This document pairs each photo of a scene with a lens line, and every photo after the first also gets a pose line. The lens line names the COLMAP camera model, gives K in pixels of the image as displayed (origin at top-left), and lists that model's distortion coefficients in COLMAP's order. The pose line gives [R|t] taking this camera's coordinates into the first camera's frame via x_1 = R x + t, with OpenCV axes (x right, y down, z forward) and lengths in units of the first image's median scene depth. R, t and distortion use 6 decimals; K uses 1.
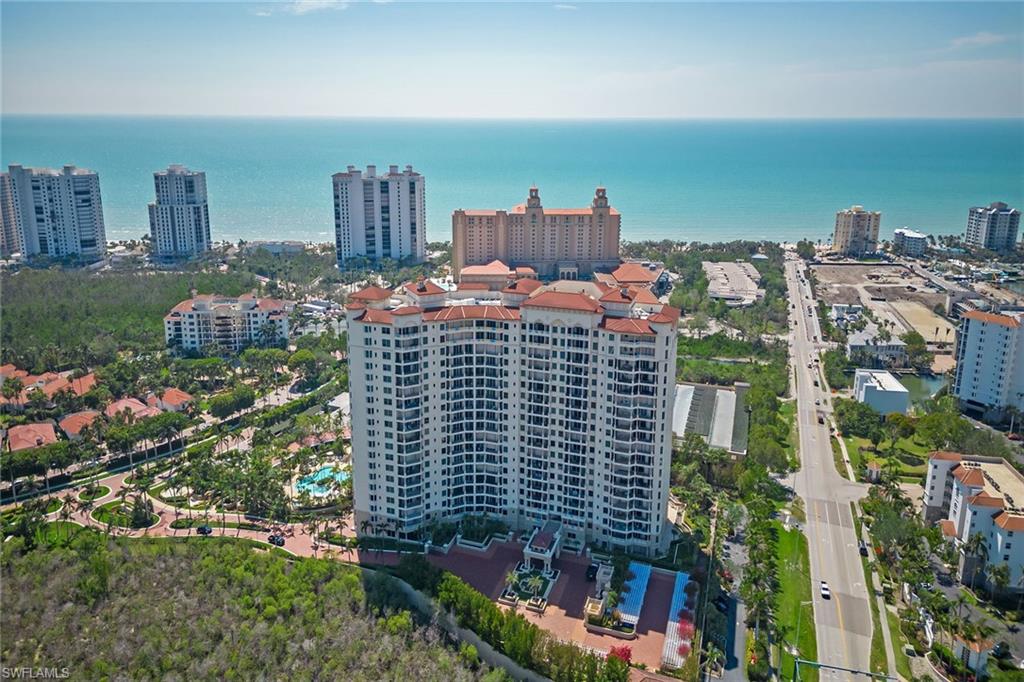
lens RADIAL K [[761.7, 0, 512.1], [0, 761.7, 247.9], [0, 0, 1]] dist [0.019517, -0.002574]
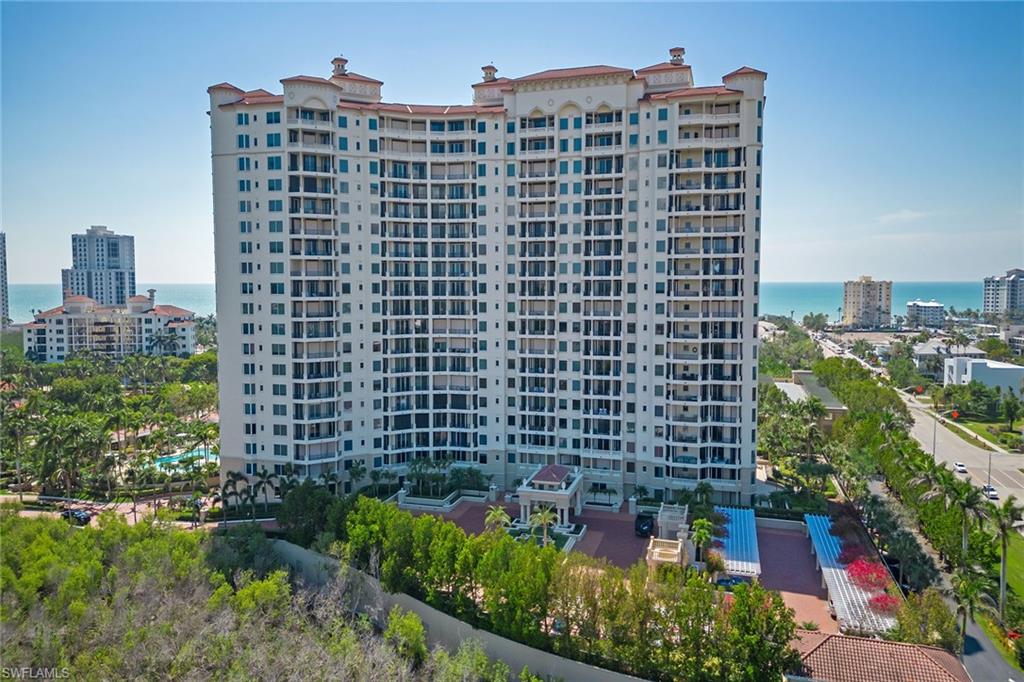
lens RADIAL K [[716.8, 0, 521.9], [0, 716.8, 339.7], [0, 0, 1]] dist [0.057105, -0.069521]
pose [[0.998775, -0.011527, 0.048122, -0.005267], [0.017849, 0.990944, -0.133083, 0.337249], [-0.046152, 0.133779, 0.989936, 0.450898]]
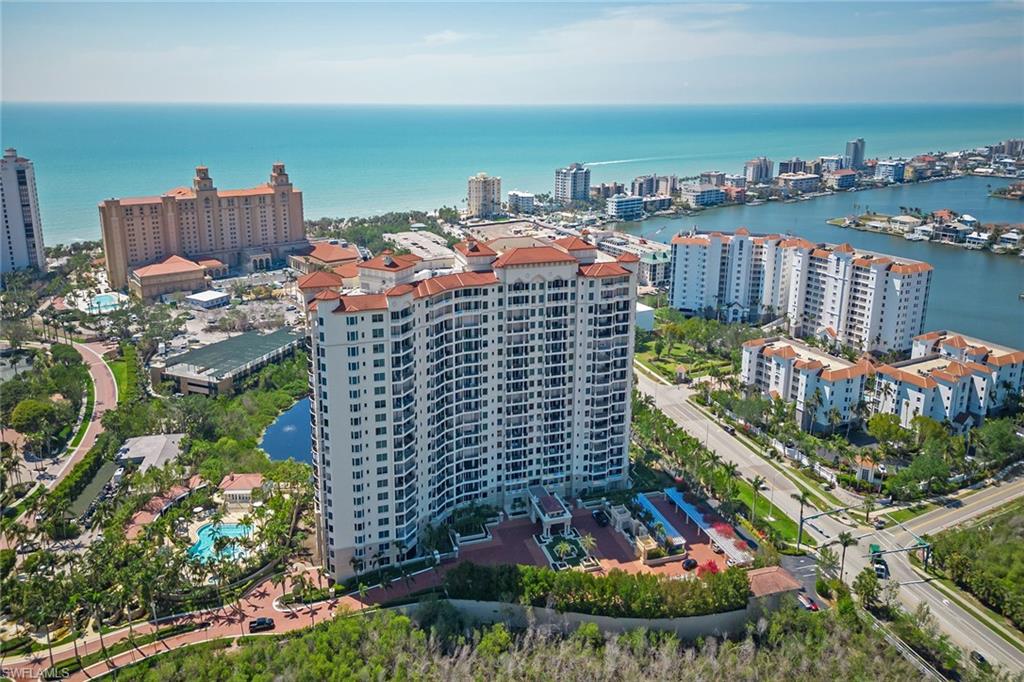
lens RADIAL K [[739.2, 0, 510.5], [0, 739.2, 276.3], [0, 0, 1]] dist [0.094062, -0.160053]
pose [[0.788441, -0.138240, 0.599375, -0.498125], [0.105737, 0.990374, 0.089330, 0.009158], [-0.605954, -0.007055, 0.795469, 0.276386]]
